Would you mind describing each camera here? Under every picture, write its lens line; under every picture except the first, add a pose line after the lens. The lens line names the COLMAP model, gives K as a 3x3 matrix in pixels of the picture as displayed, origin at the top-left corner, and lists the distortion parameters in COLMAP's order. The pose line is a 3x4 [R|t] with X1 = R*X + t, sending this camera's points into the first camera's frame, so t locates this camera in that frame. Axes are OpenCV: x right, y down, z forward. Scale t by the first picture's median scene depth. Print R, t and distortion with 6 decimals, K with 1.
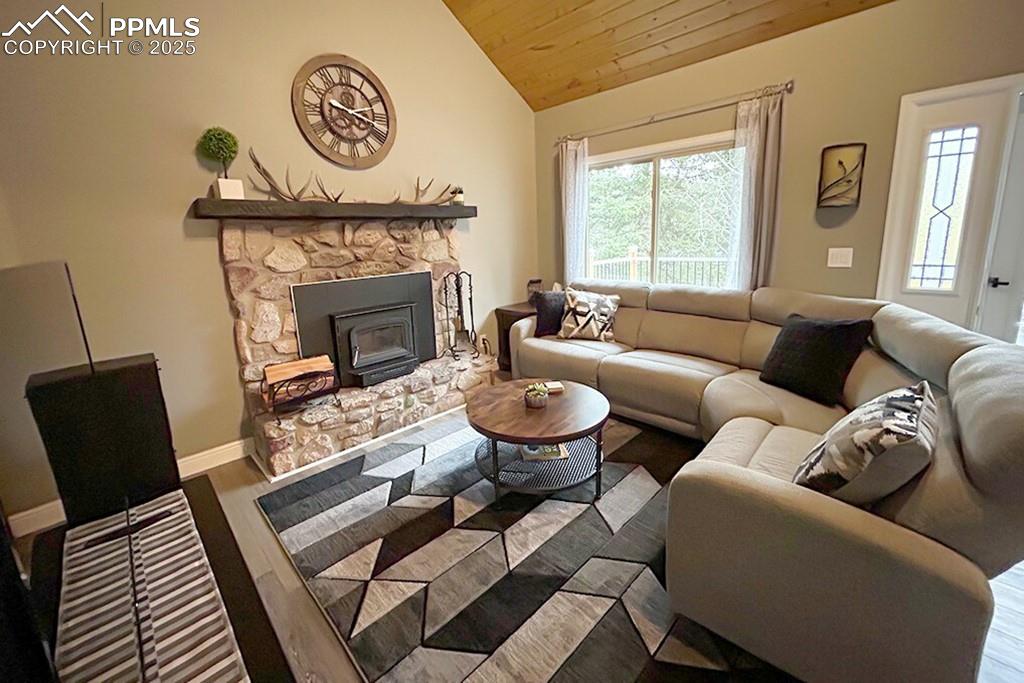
lens RADIAL K [[420.4, 0, 510.2], [0, 420.4, 309.9], [0, 0, 1]] dist [0.000335, 0.001356]
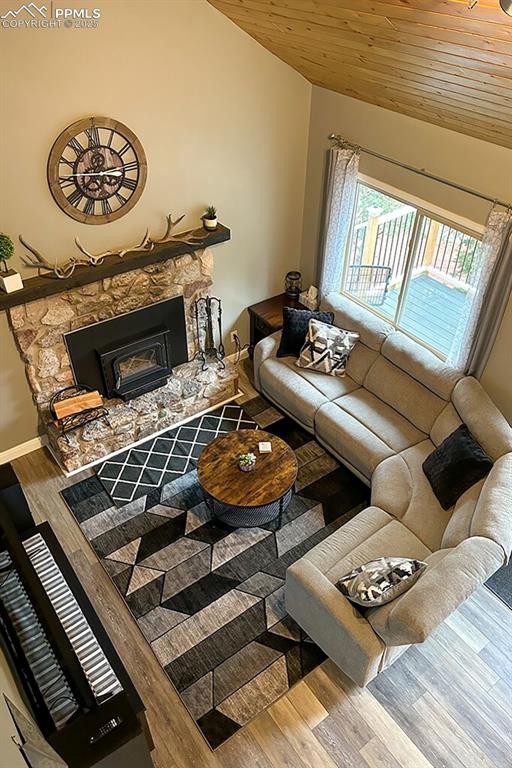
lens RADIAL K [[583.4, 0, 256.9], [0, 583.4, 385.0], [0, 0, 1]] dist [0.070573, -0.005504]
pose [[0.989165, 0.126148, -0.075101, 0.167778], [-0.072526, 0.864650, 0.497112, -0.791563], [0.127646, -0.486279, 0.864430, -0.447202]]
